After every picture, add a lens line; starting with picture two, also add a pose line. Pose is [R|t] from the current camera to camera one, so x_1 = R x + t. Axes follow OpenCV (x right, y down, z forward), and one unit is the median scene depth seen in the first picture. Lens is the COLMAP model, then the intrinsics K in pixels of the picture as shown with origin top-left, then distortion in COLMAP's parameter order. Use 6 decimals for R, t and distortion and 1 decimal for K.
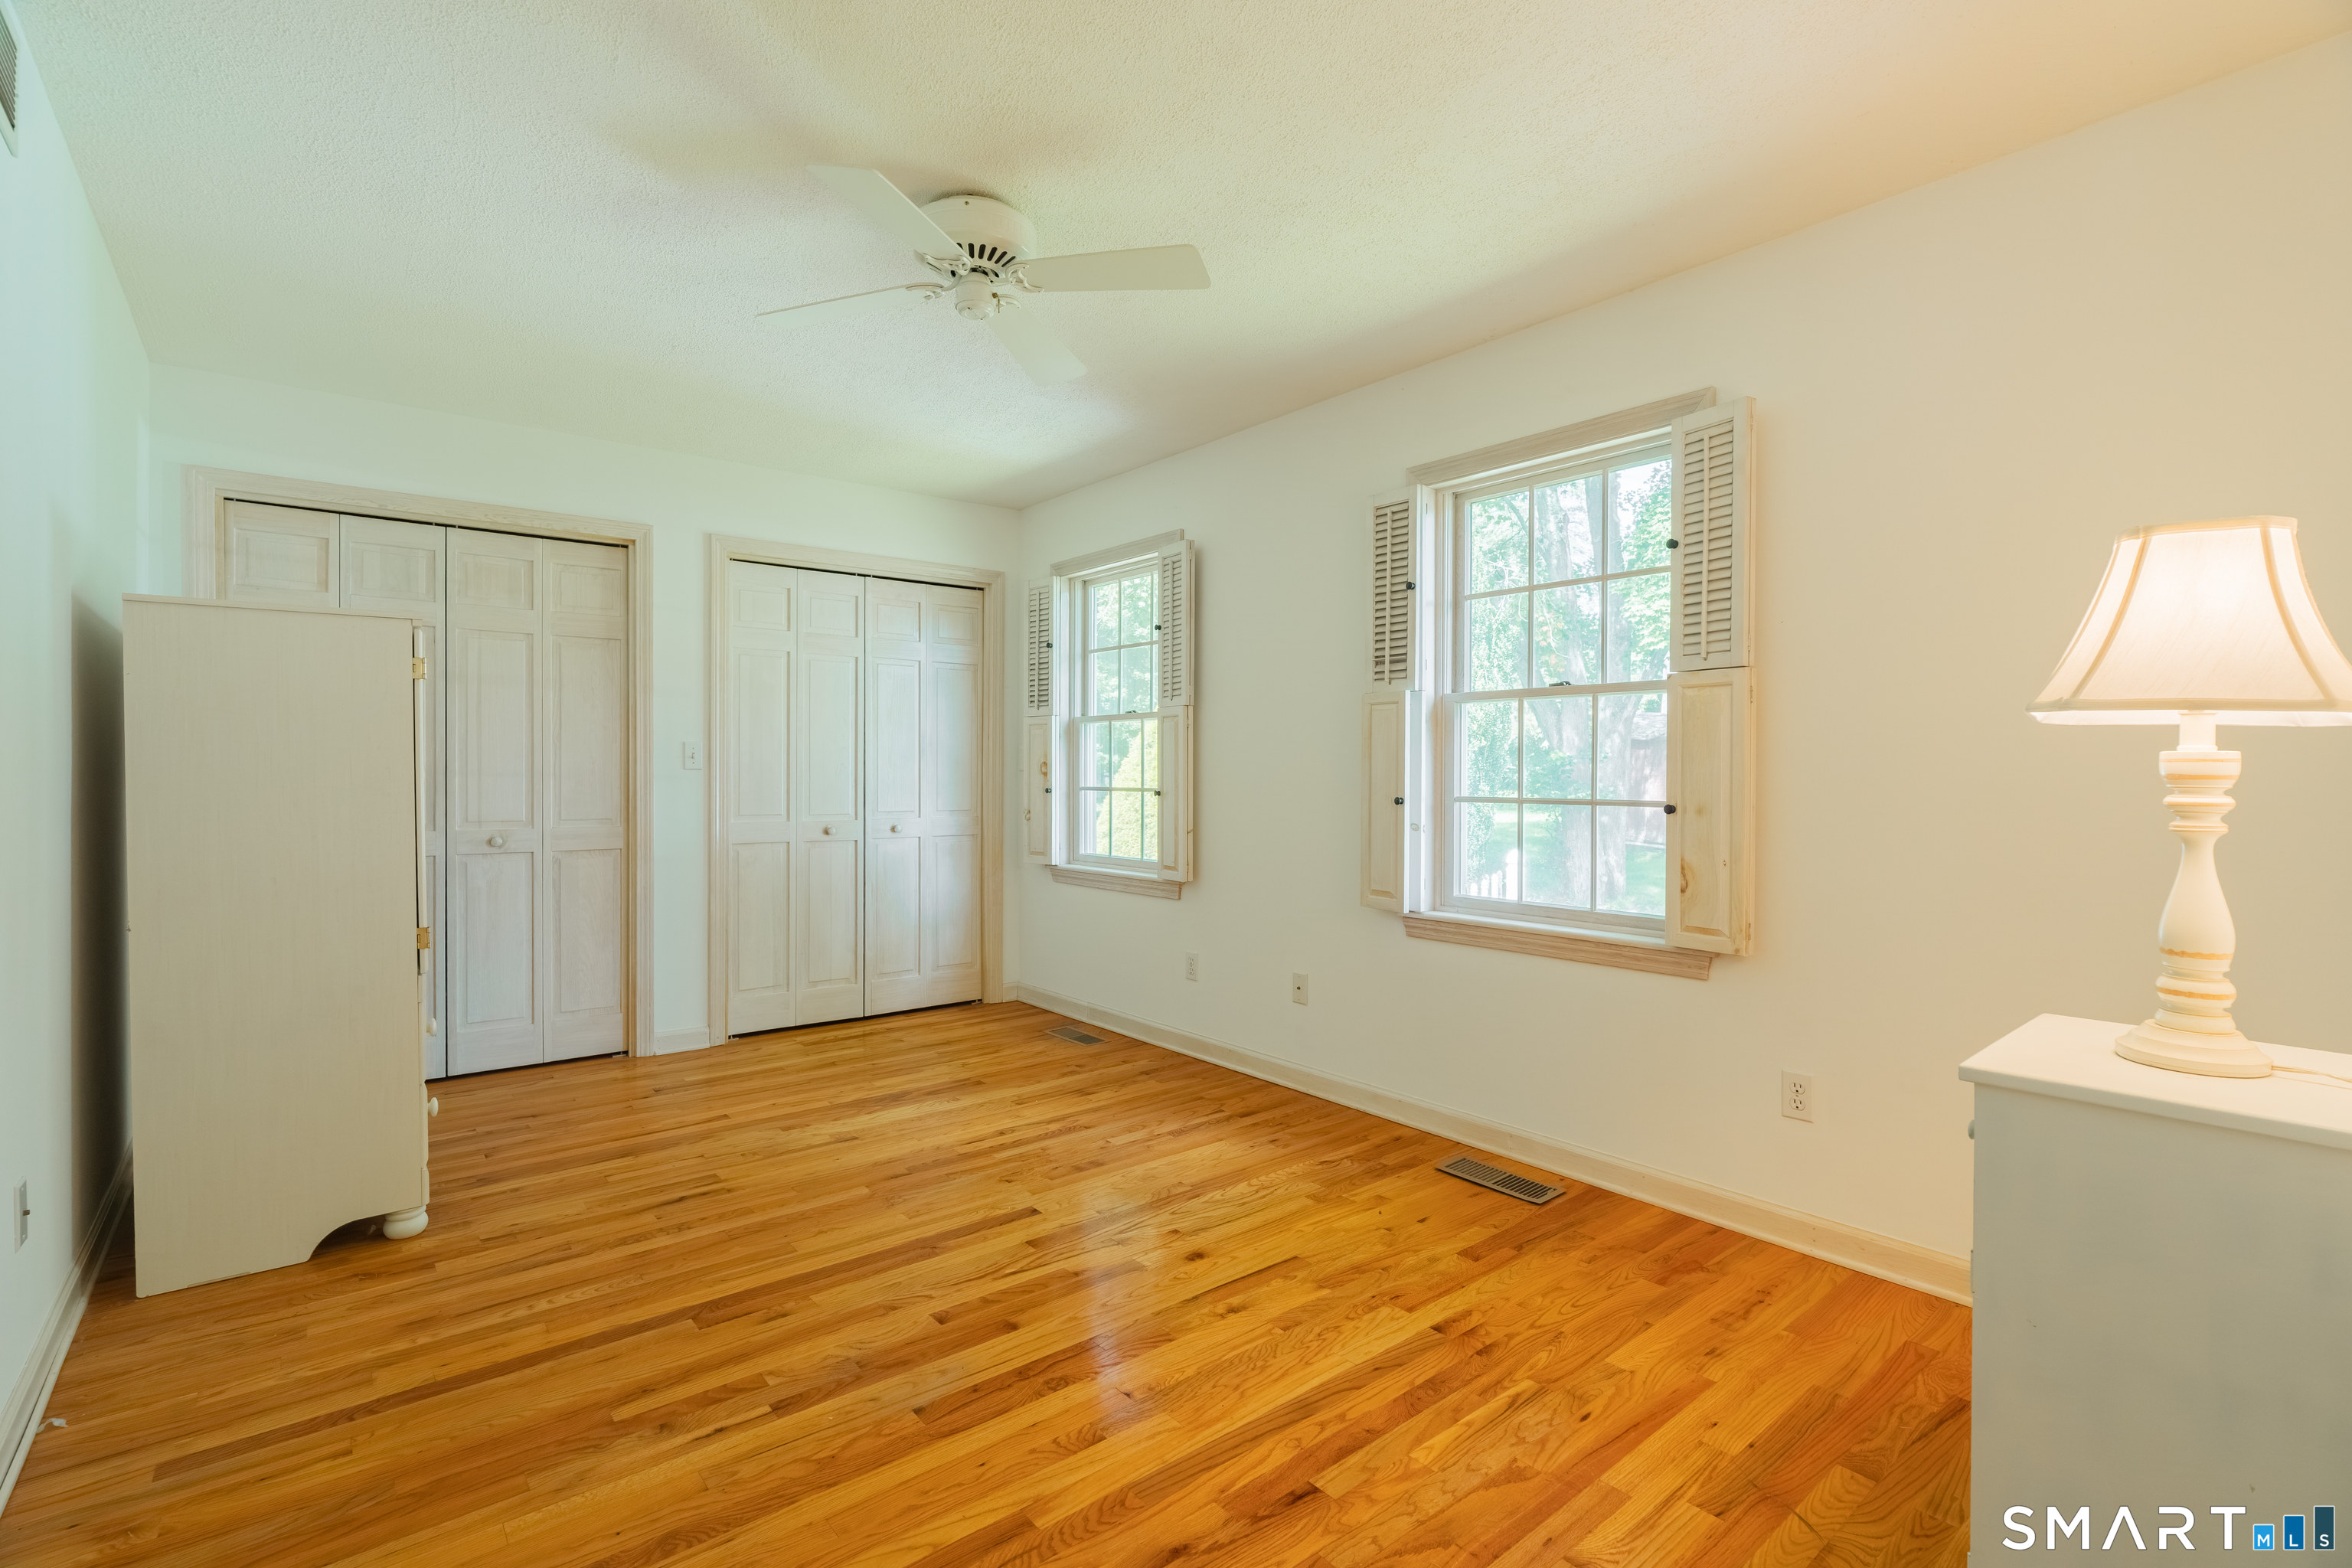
lens RADIAL K [[1065.6, 0, 1177.6], [0, 1065.6, 778.3], [0, 0, 1]] dist [-0.004034, -0.000093]
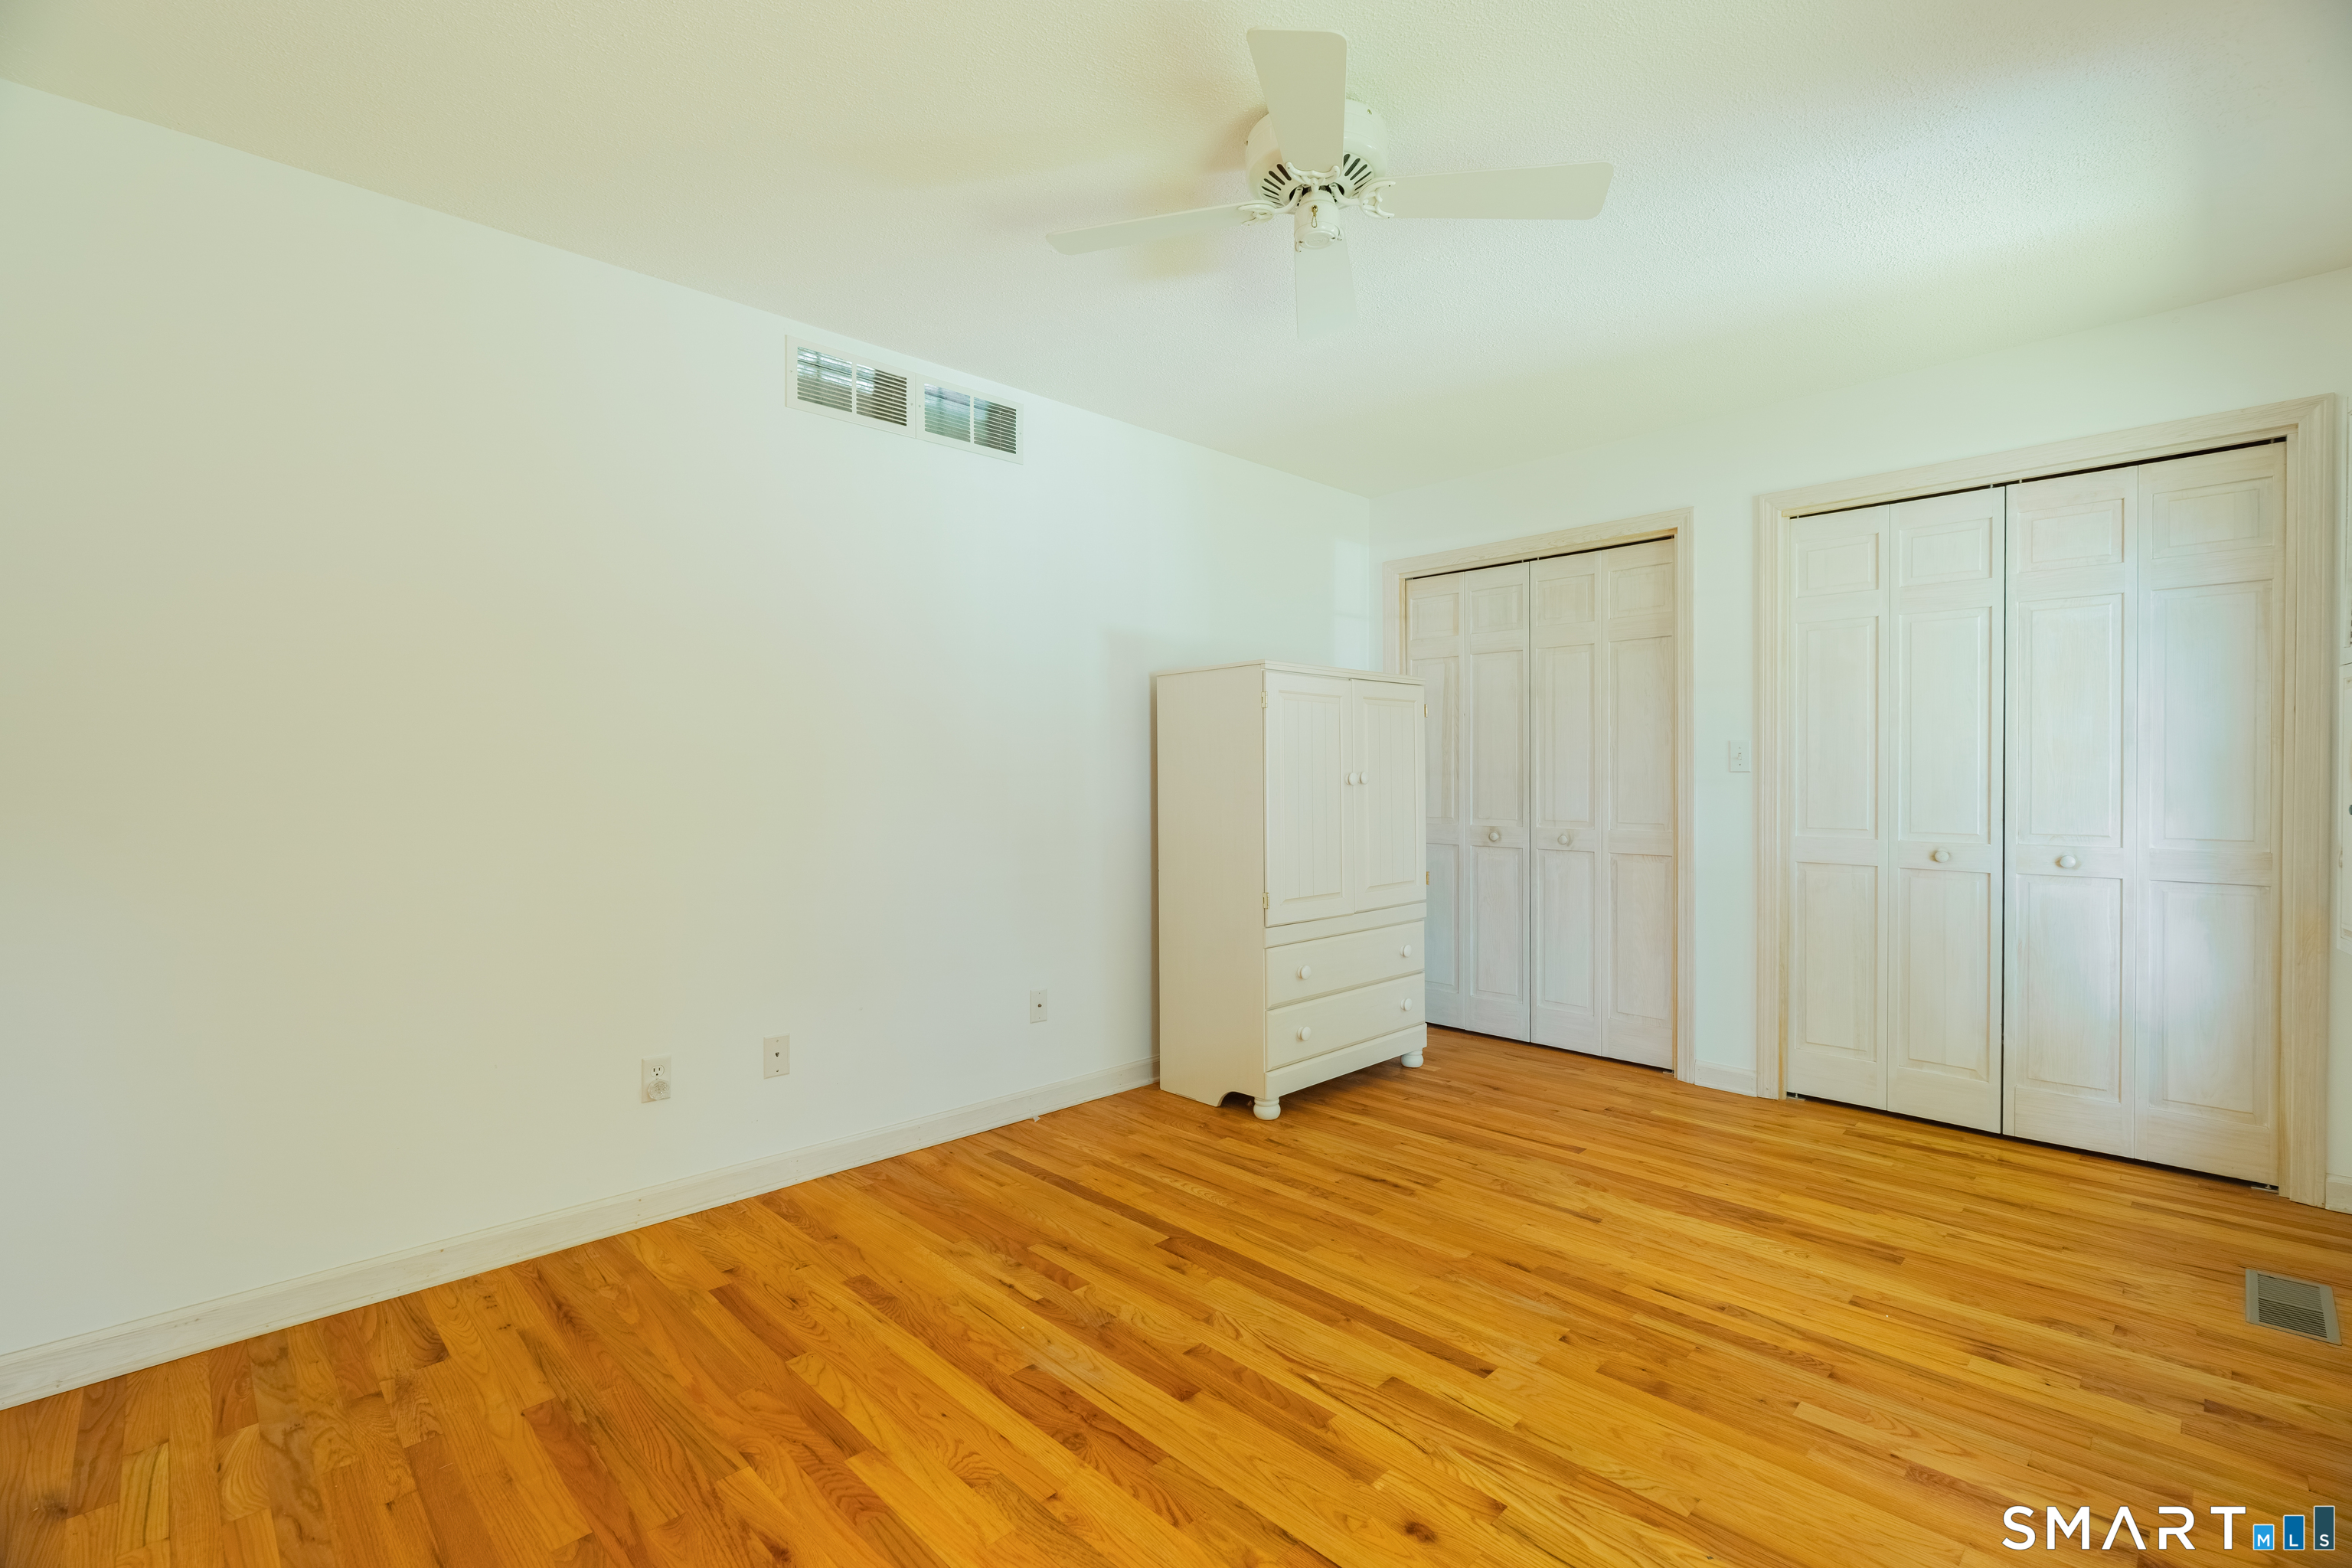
lens RADIAL K [[1065.6, 0, 1177.6], [0, 1065.6, 778.3], [0, 0, 1]] dist [-0.004034, -0.000093]
pose [[0.082502, 0.000068, -0.996591, 0.476511], [-0.001690, 0.999999, -0.000071, -0.002884], [0.996589, 0.001690, 0.082502, 0.594750]]
